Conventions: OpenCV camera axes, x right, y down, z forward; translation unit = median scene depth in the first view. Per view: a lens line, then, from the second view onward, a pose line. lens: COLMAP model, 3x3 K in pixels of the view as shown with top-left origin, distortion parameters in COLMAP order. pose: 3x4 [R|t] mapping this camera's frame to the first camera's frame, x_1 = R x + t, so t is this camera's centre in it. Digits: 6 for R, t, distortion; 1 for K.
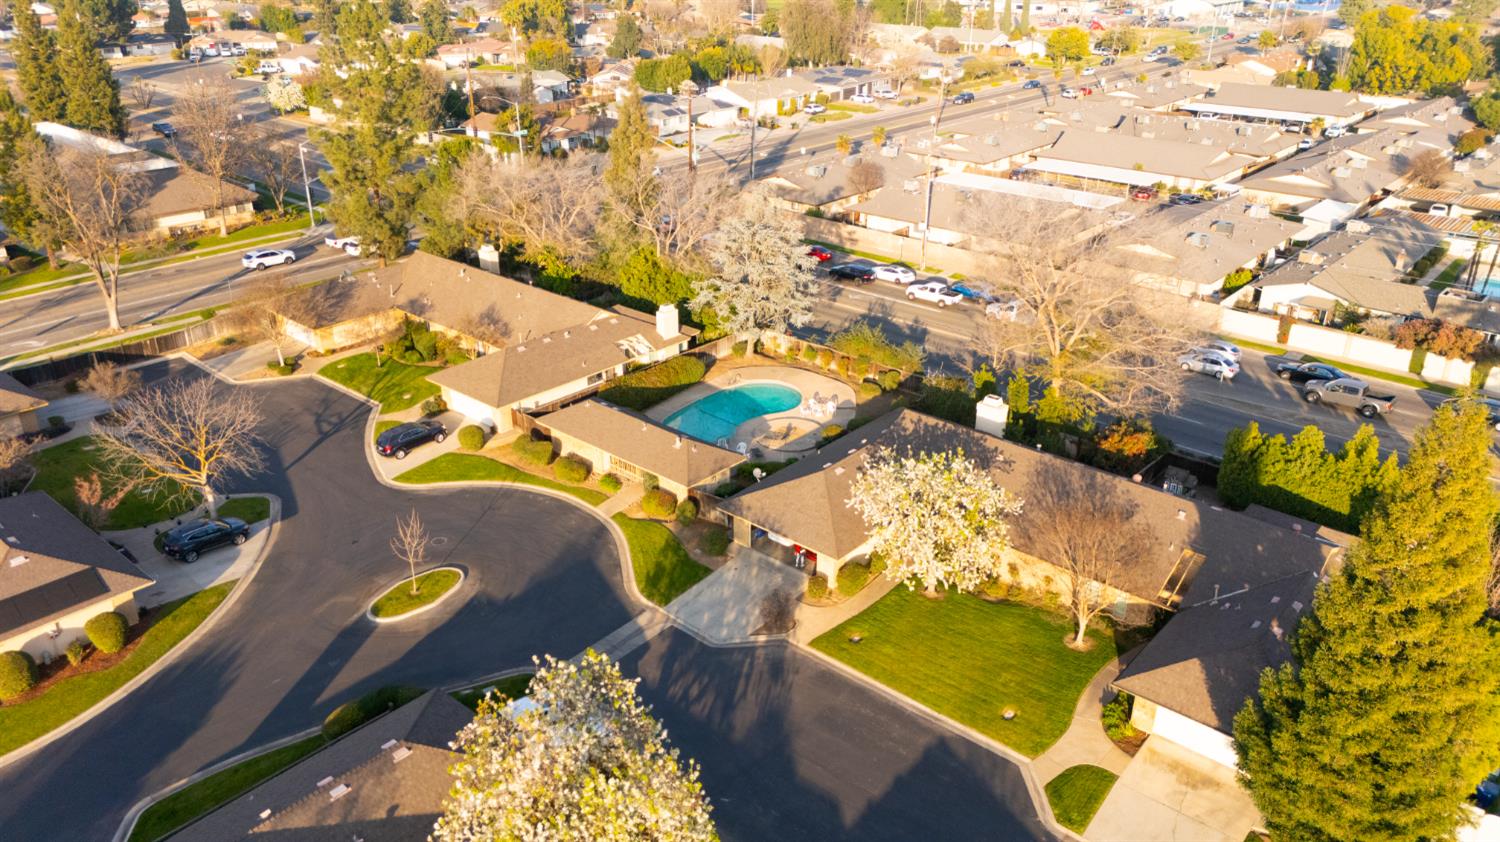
lens RADIAL K [[1099.7, 0, 748.0], [0, 1099.7, 413.2], [0, 0, 1]] dist [0.062706, -0.059933]
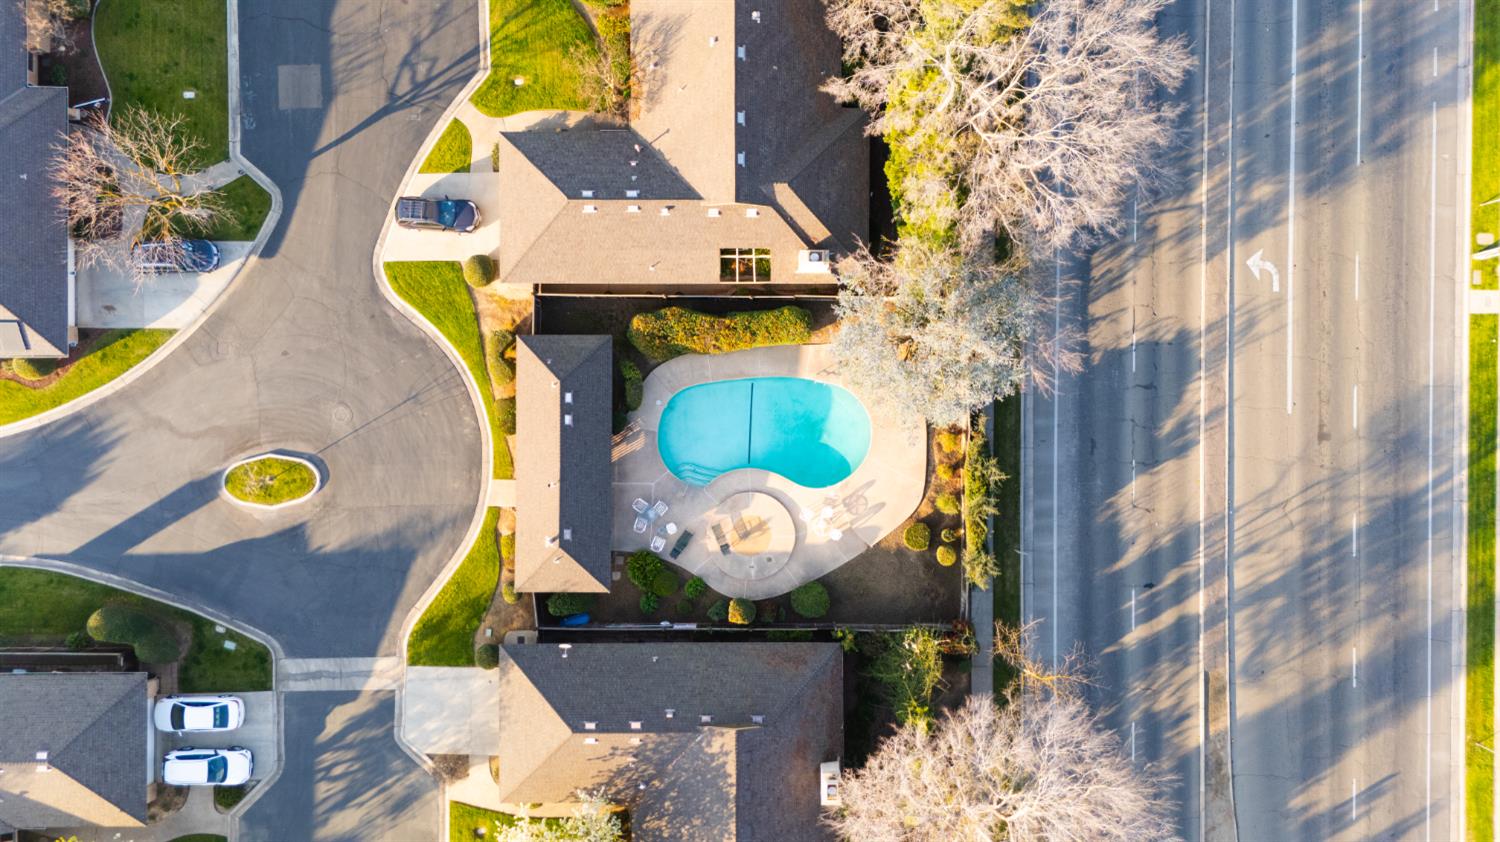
lens RADIAL K [[1099.7, 0, 748.0], [0, 1099.7, 413.2], [0, 0, 1]] dist [0.062706, -0.059933]
pose [[0.658026, 0.752833, -0.015618, -0.024562], [-0.296120, 0.277787, 0.913864, -0.970055], [0.692326, -0.596721, 0.405720, 0.911403]]
